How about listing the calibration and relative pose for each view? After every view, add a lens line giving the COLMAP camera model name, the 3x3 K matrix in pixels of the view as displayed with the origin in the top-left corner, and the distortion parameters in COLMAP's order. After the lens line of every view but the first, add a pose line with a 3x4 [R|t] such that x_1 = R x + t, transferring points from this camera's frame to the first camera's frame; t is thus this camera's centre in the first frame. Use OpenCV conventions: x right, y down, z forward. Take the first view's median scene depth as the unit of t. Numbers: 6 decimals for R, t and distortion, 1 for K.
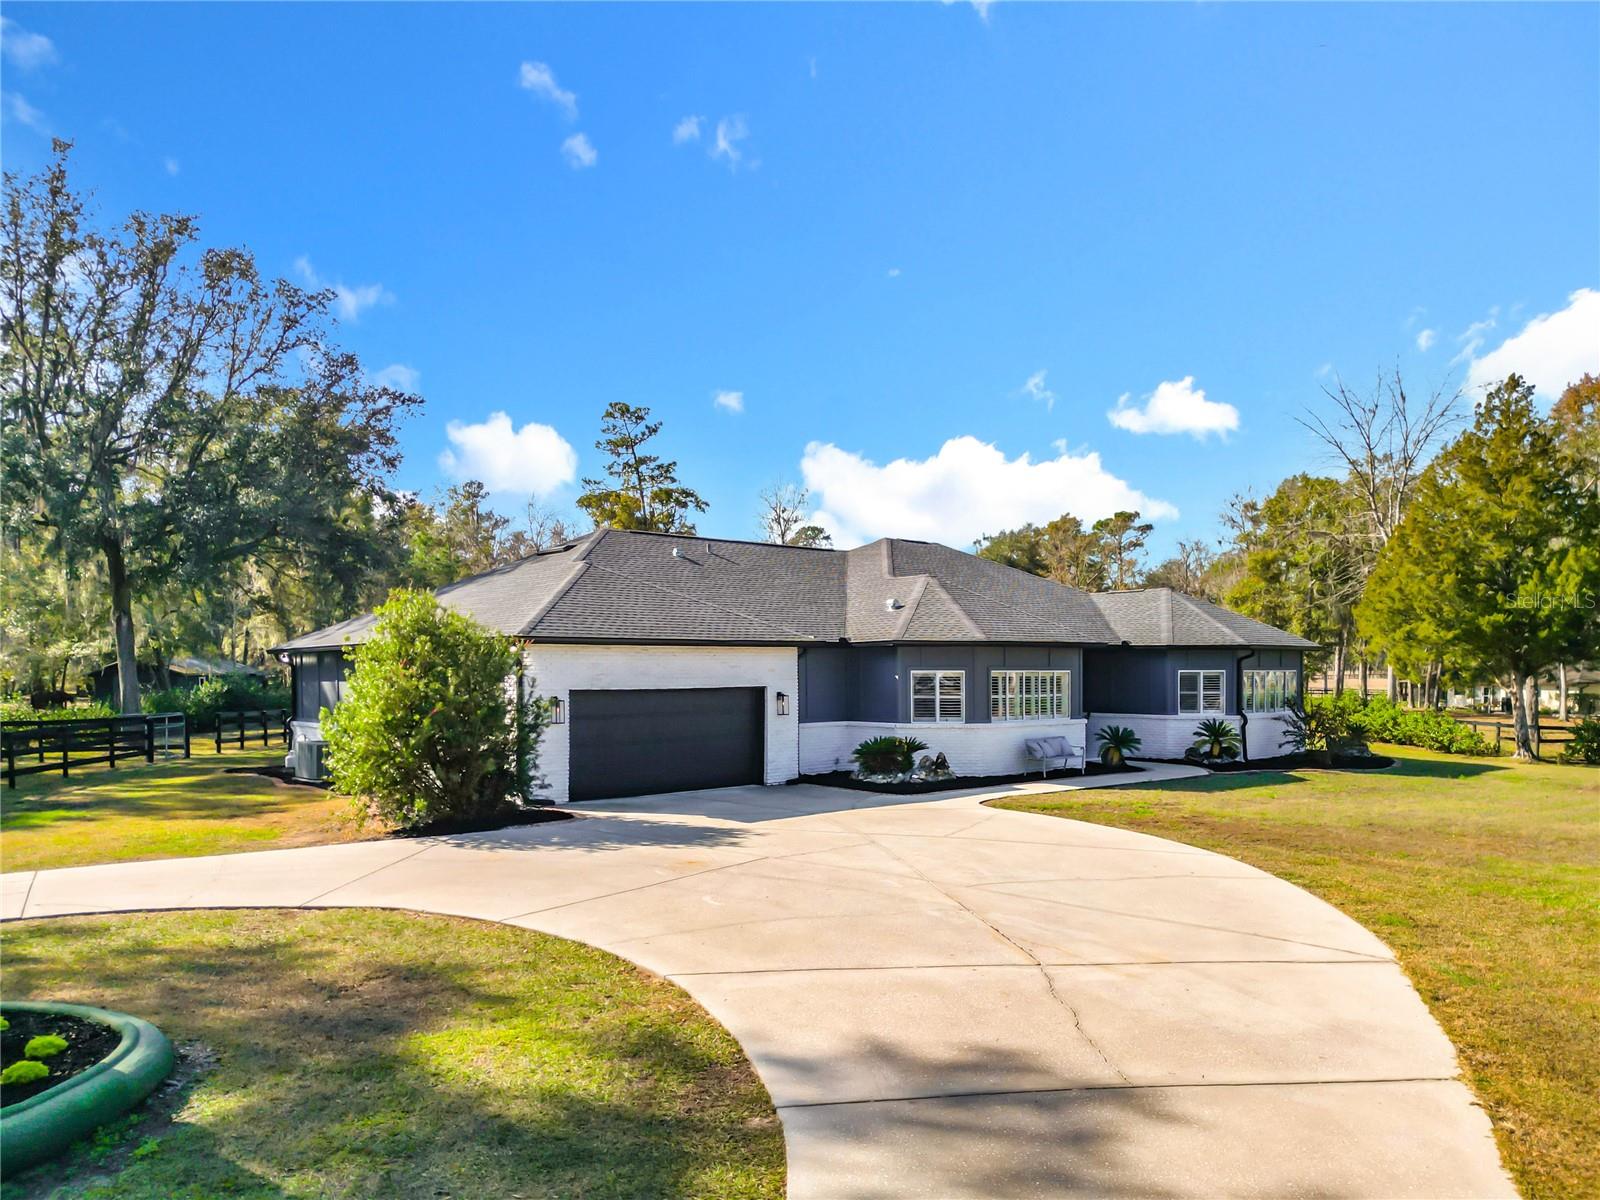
lens RADIAL K [[1104.4, 0, 802.4], [0, 1104.4, 656.9], [0, 0, 1]] dist [0.003363, -0.021072]
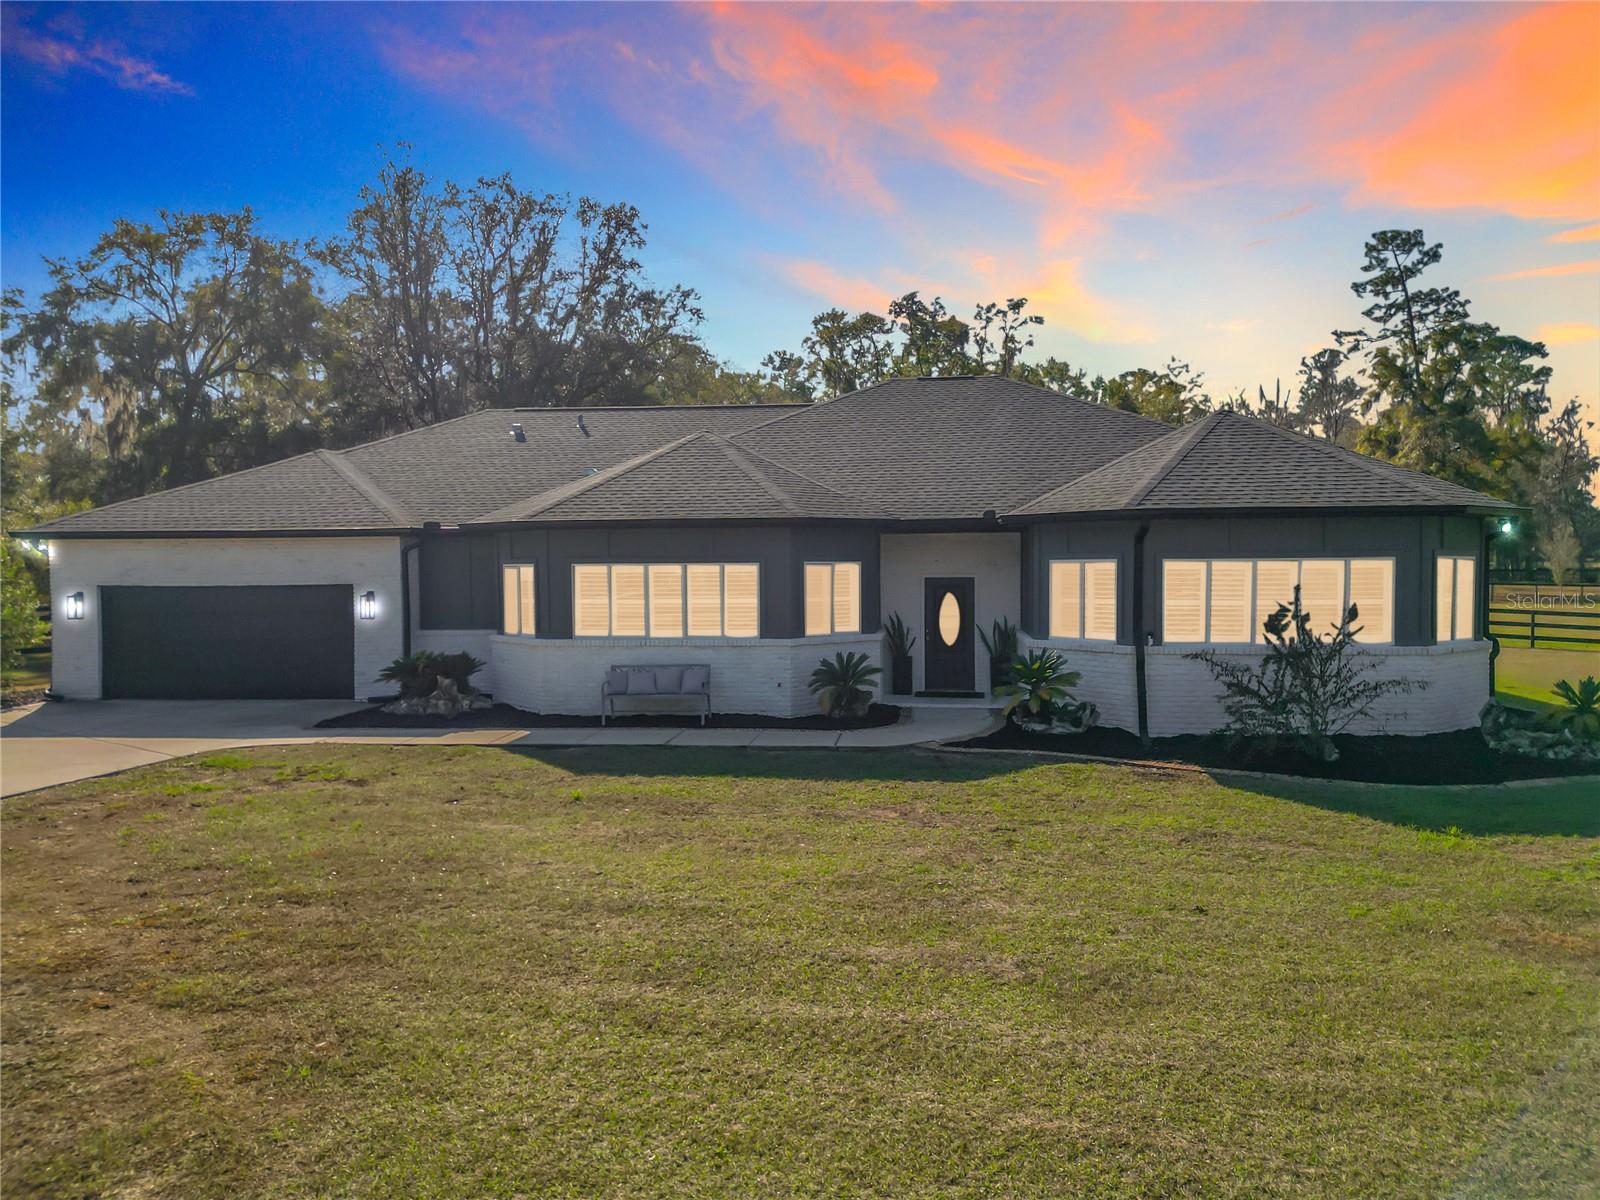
lens RADIAL K [[1106.0, 0, 815.2], [0, 1106.0, 604.8], [0, 0, 1]] dist [0.069387, -0.069335]
pose [[0.699899, 0.021136, -0.713929, 0.658158], [0.015800, 0.998859, 0.045061, 0.007863], [0.714067, -0.042818, 0.698767, 0.529251]]
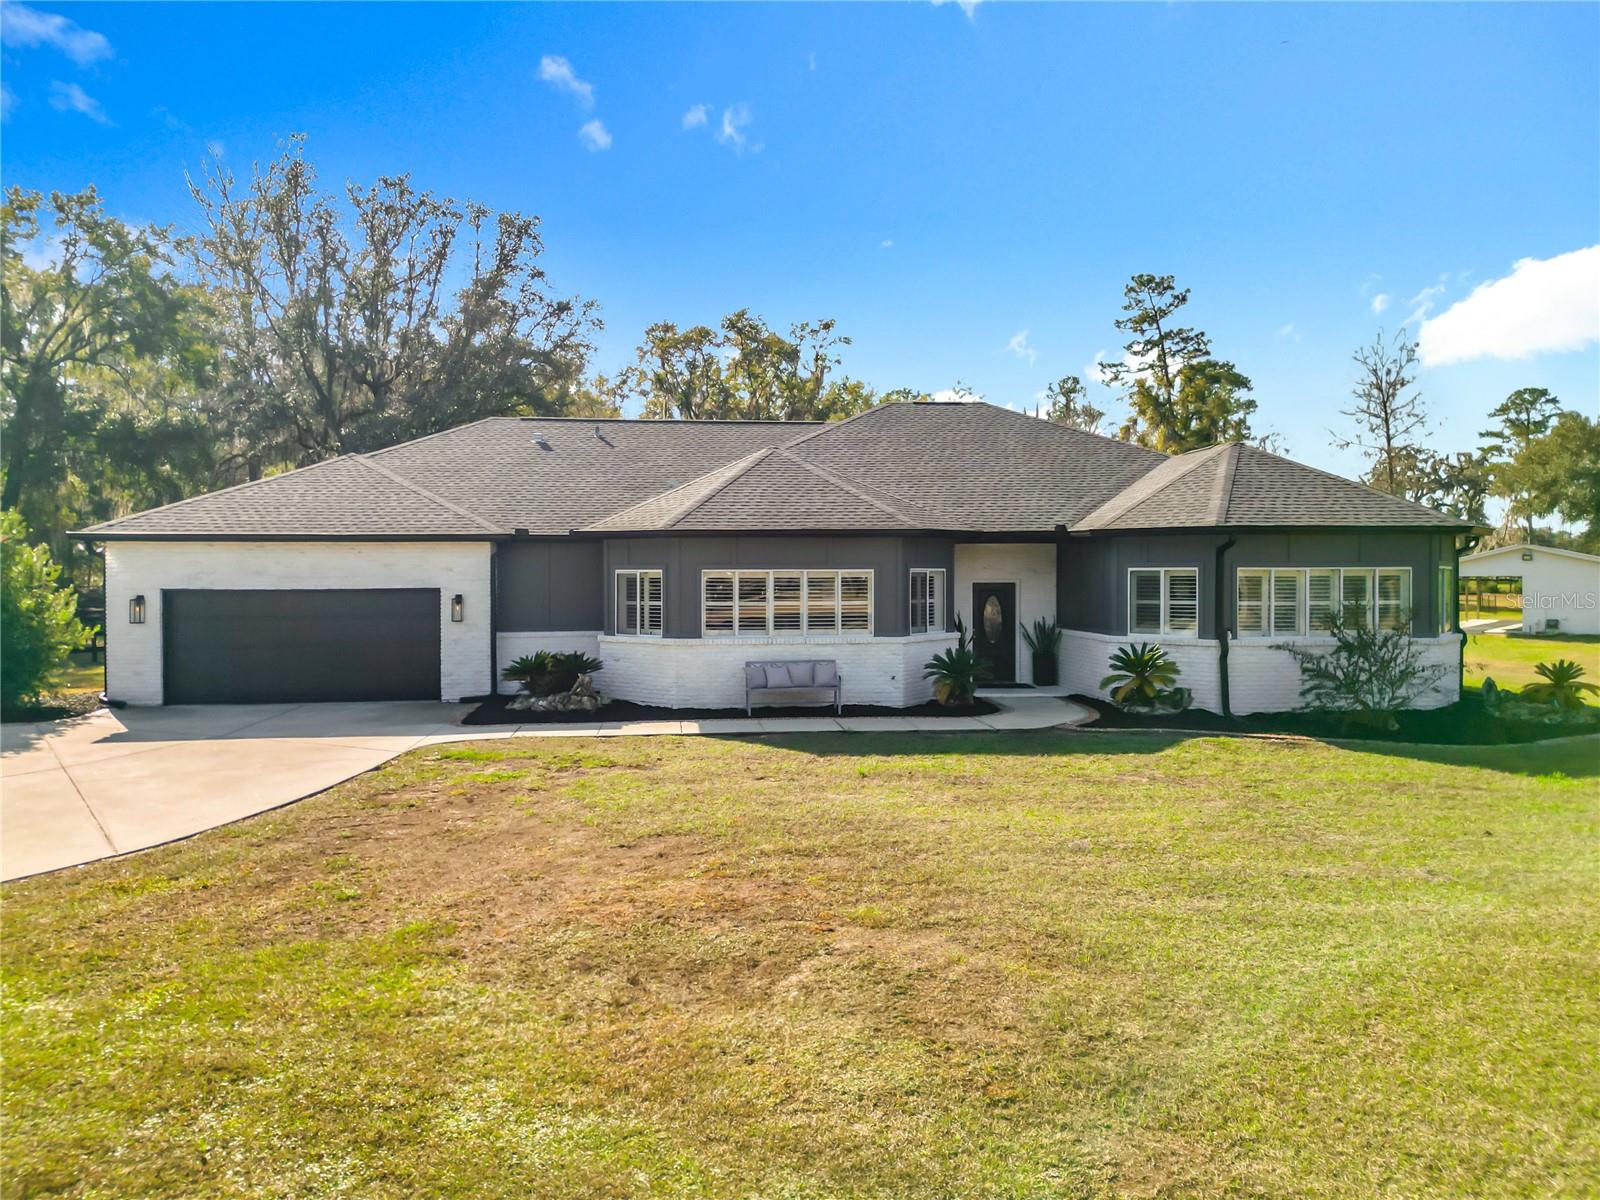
lens RADIAL K [[1088.3, 0, 790.6], [0, 1088.3, 603.7], [0, 0, 1]] dist [0.080384, -0.076368]
pose [[0.824714, 0.015633, -0.565334, 0.544600], [0.009748, 0.999076, 0.041848, 0.004784], [0.565467, -0.040023, 0.823800, 0.360970]]
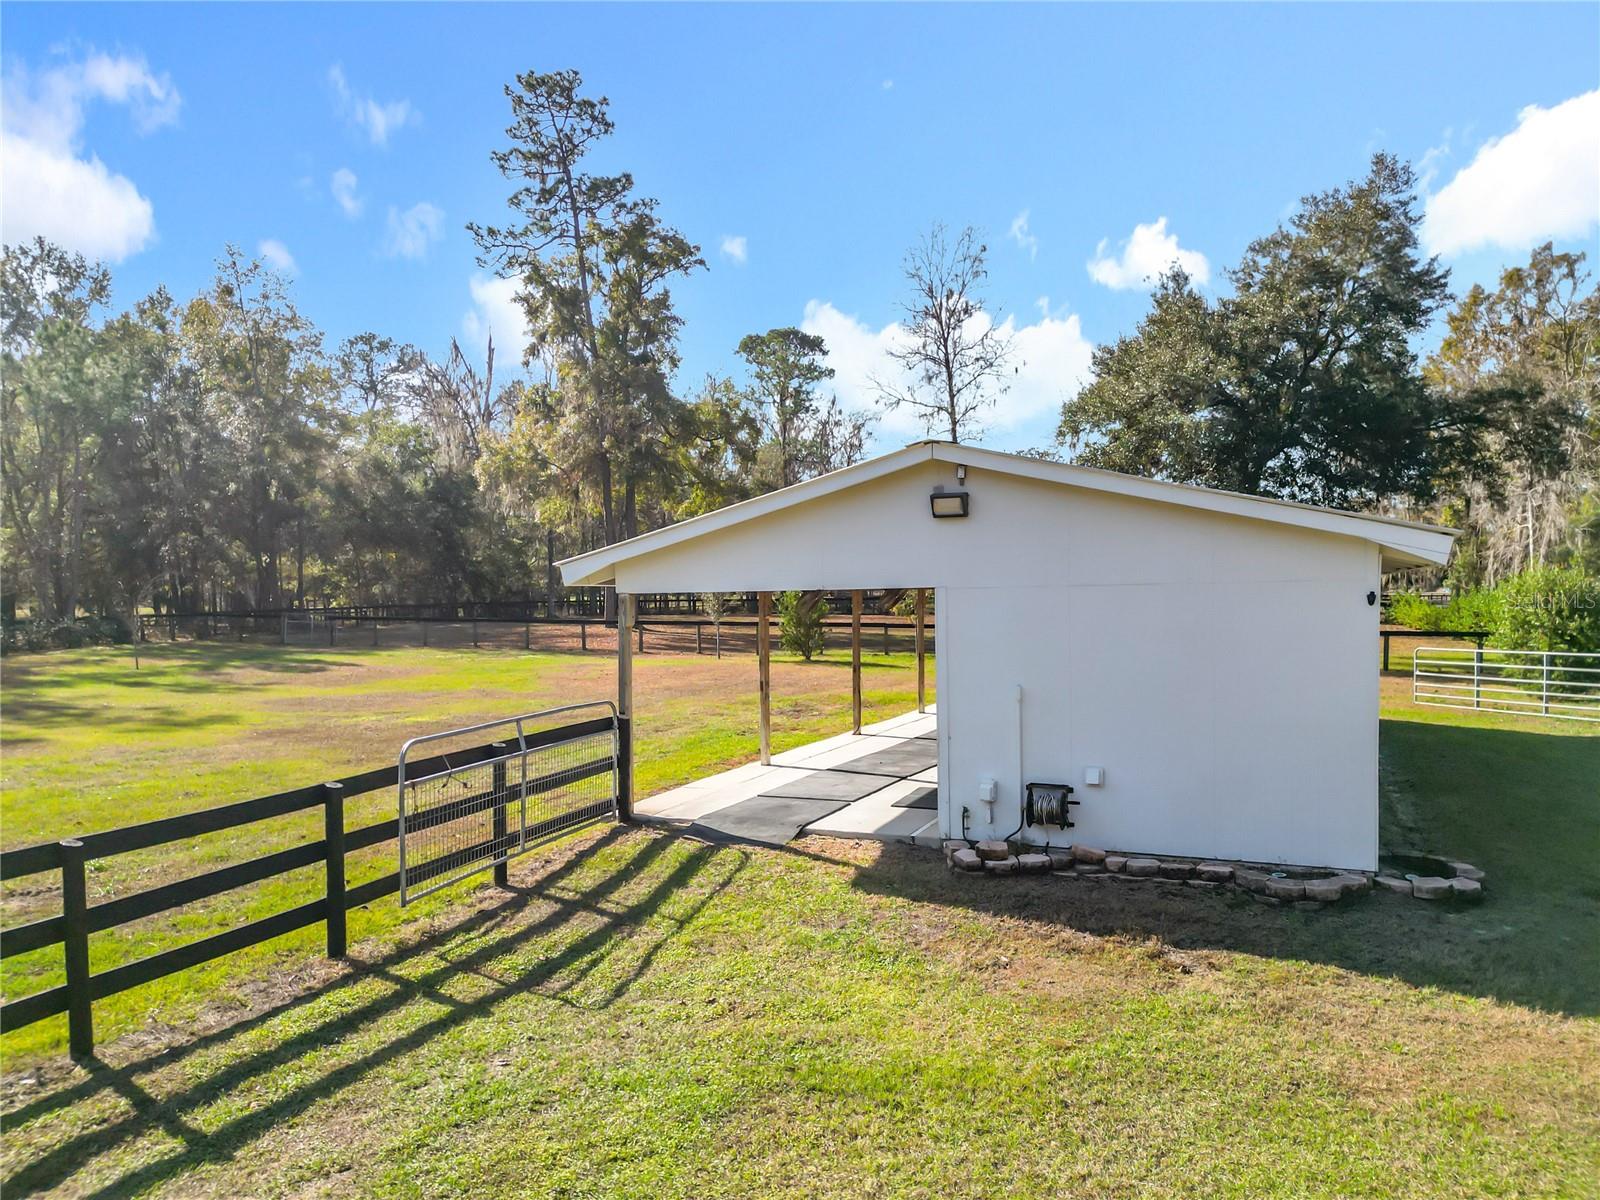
lens RADIAL K [[1104.4, 0, 802.4], [0, 1104.4, 656.9], [0, 0, 1]] dist [0.003363, -0.021072]
pose [[0.944295, 0.005871, -0.329047, 0.599898], [0.016262, 0.997787, 0.064473, 0.058168], [0.328697, -0.066233, 0.942110, 2.569153]]
